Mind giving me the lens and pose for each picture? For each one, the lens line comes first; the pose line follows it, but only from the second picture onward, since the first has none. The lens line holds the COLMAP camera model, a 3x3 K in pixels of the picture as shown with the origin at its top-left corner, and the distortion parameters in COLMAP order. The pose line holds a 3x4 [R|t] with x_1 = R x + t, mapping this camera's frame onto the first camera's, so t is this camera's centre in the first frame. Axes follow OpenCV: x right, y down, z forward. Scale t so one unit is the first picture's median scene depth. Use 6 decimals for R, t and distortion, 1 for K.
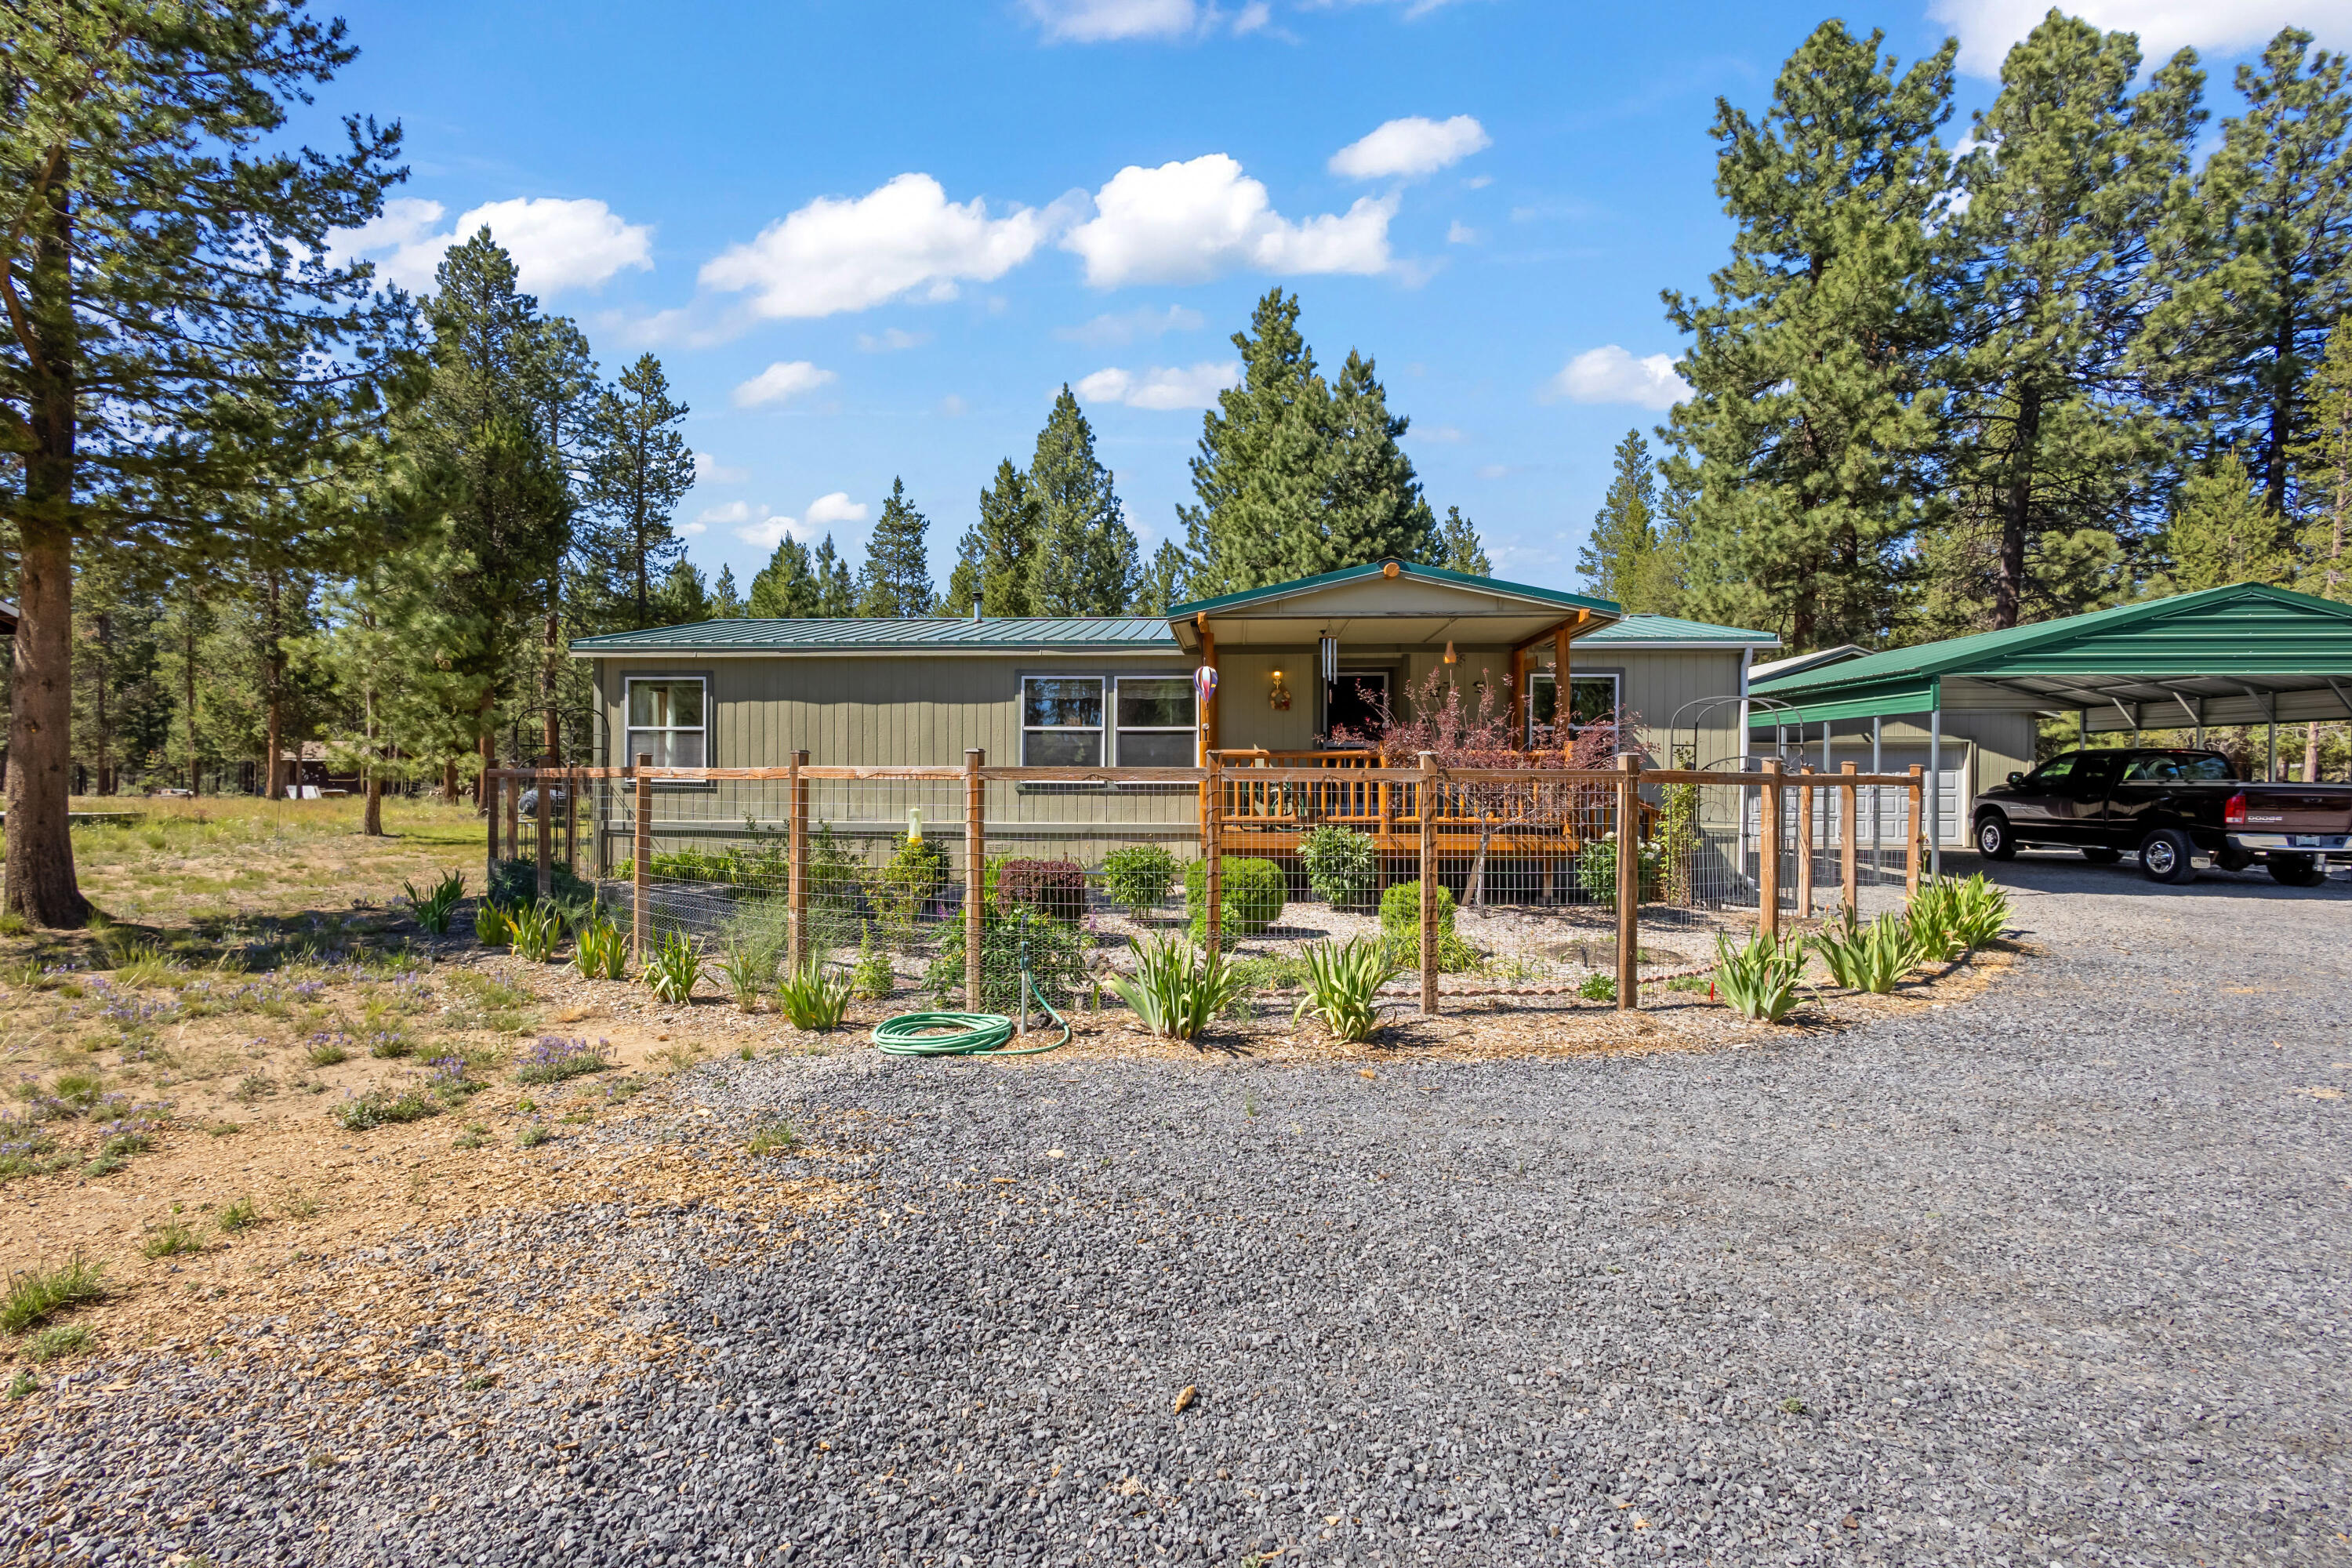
lens RADIAL K [[1084.8, 0, 1159.9], [0, 1084.8, 745.0], [0, 0, 1]] dist [0.016778, -0.005347]
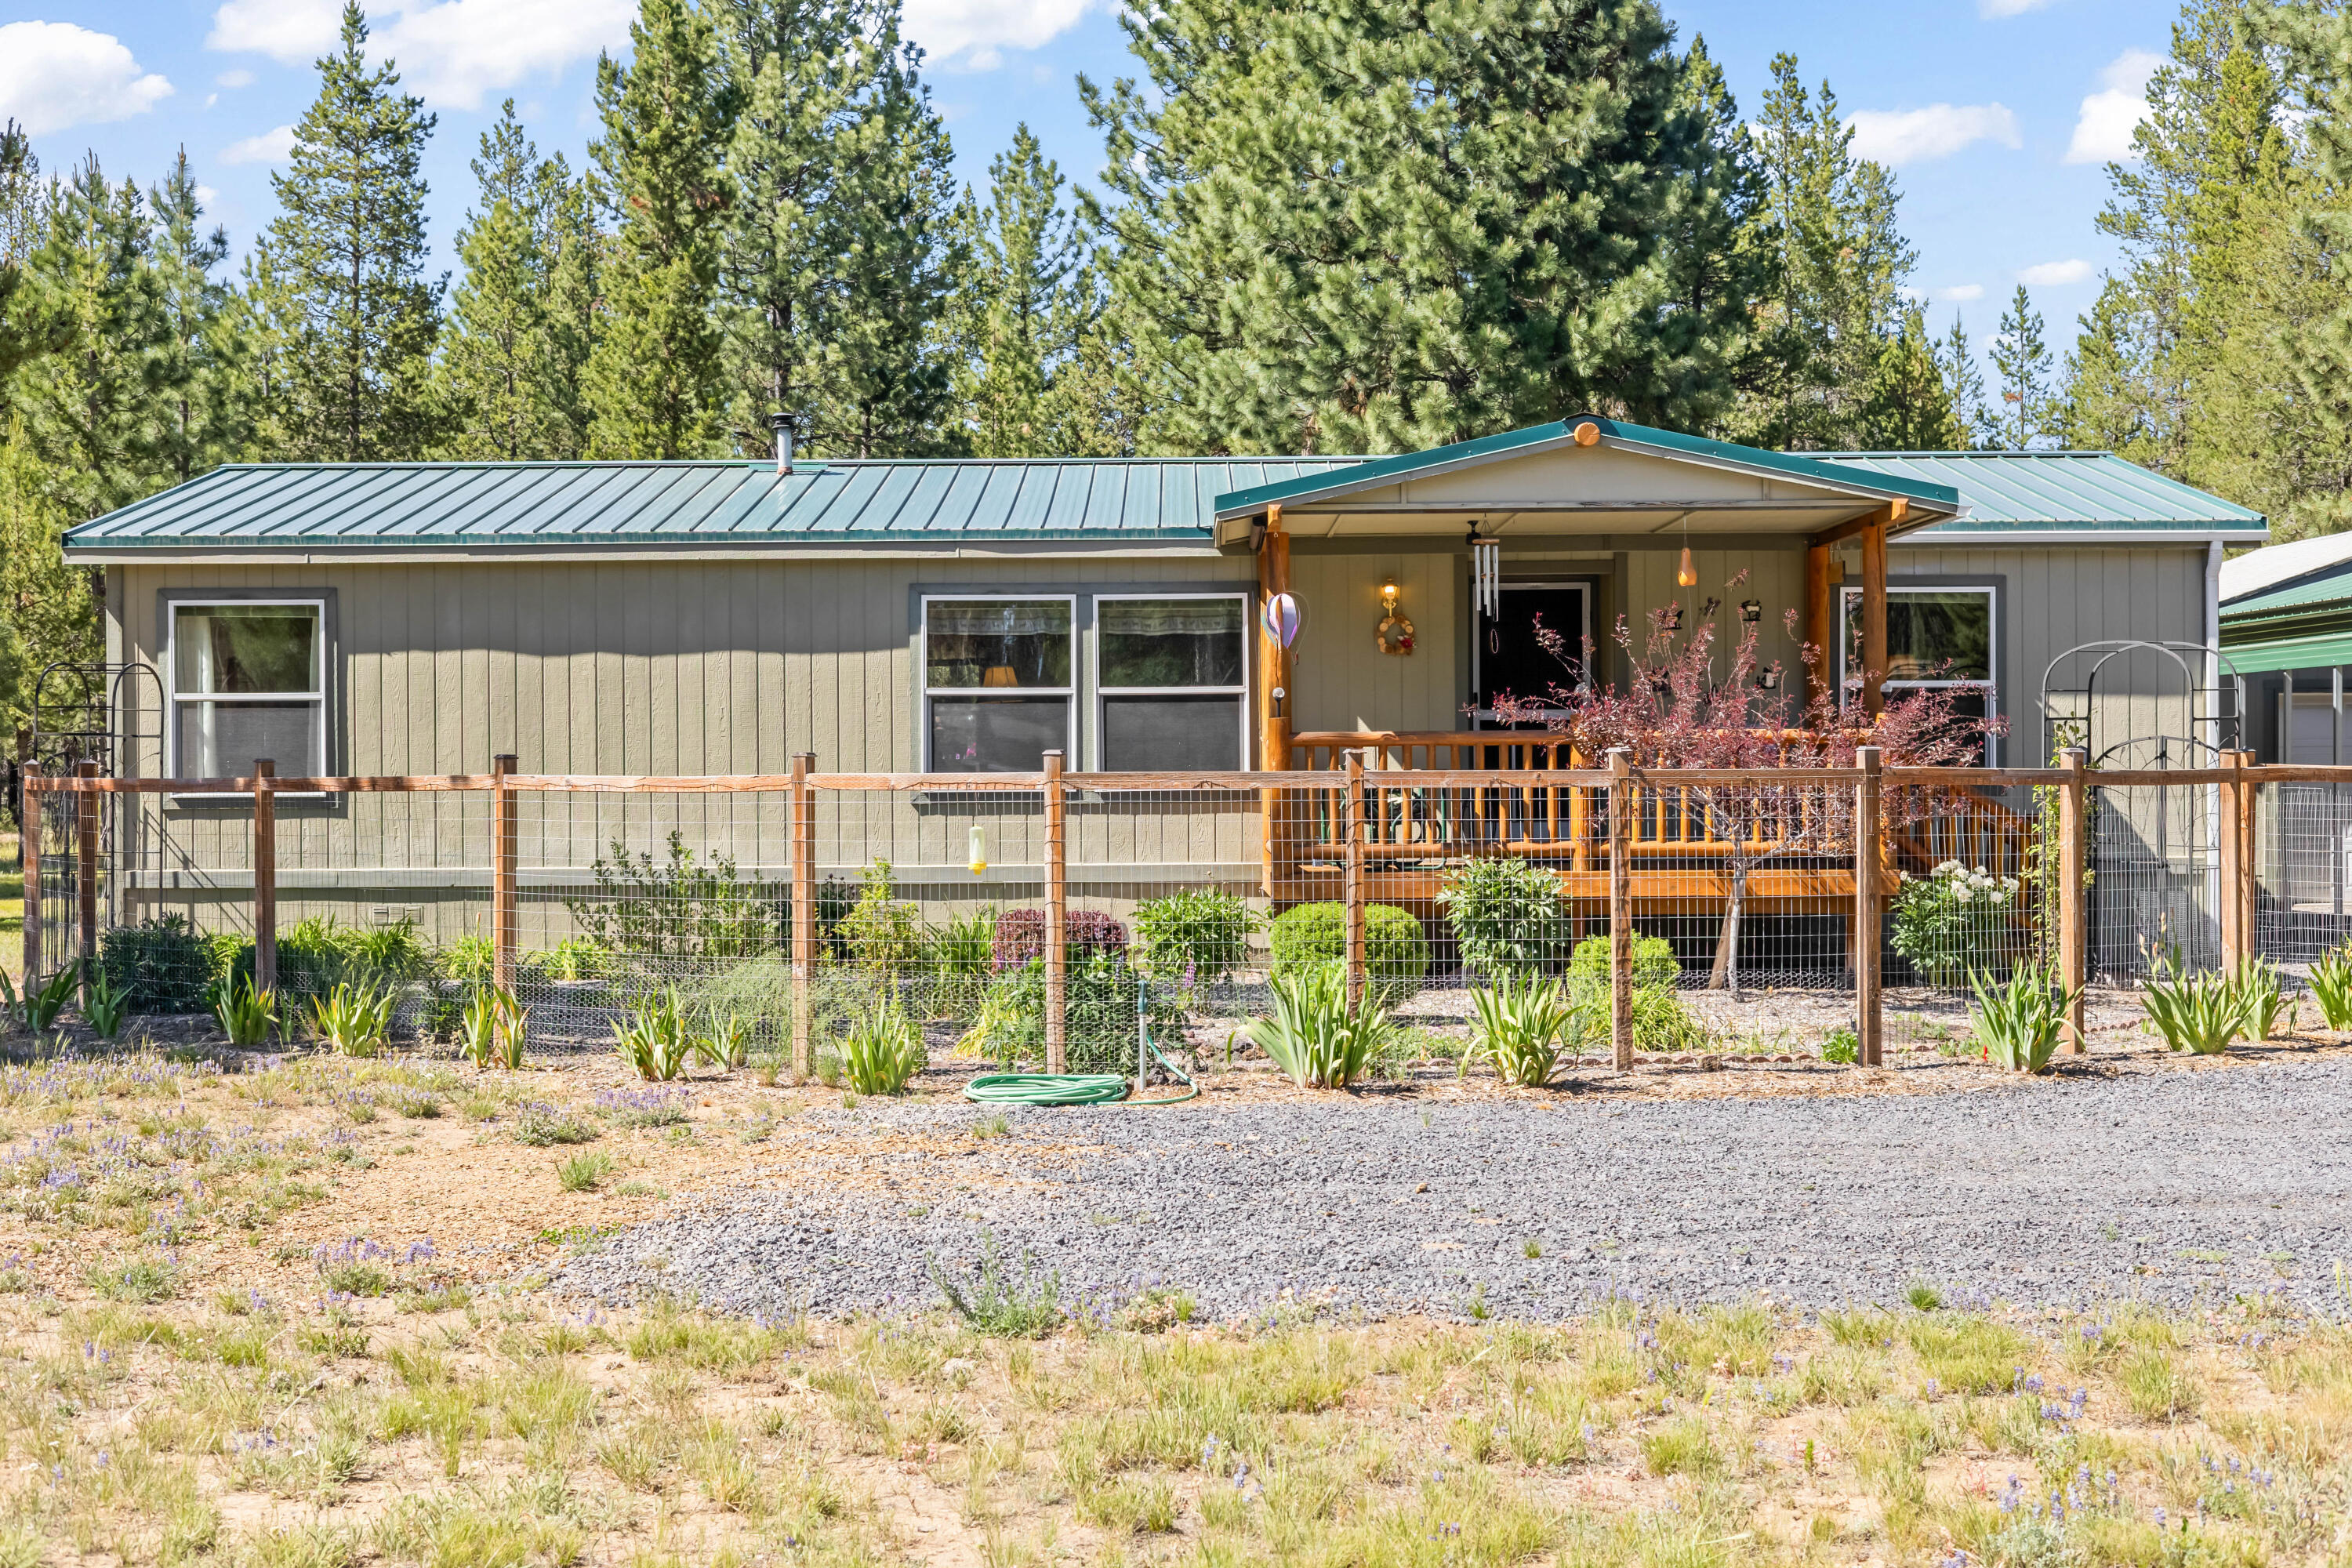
lens RADIAL K [[3386.0, 0, 1176.1], [0, 3386.0, 782.8], [0, 0, 1]] dist [0.005248, 0.000000]
pose [[0.997344, -0.011611, 0.071899, -0.122977], [0.009172, 0.999374, 0.034158, -0.026650], [-0.072251, -0.033408, 0.996827, -0.694996]]
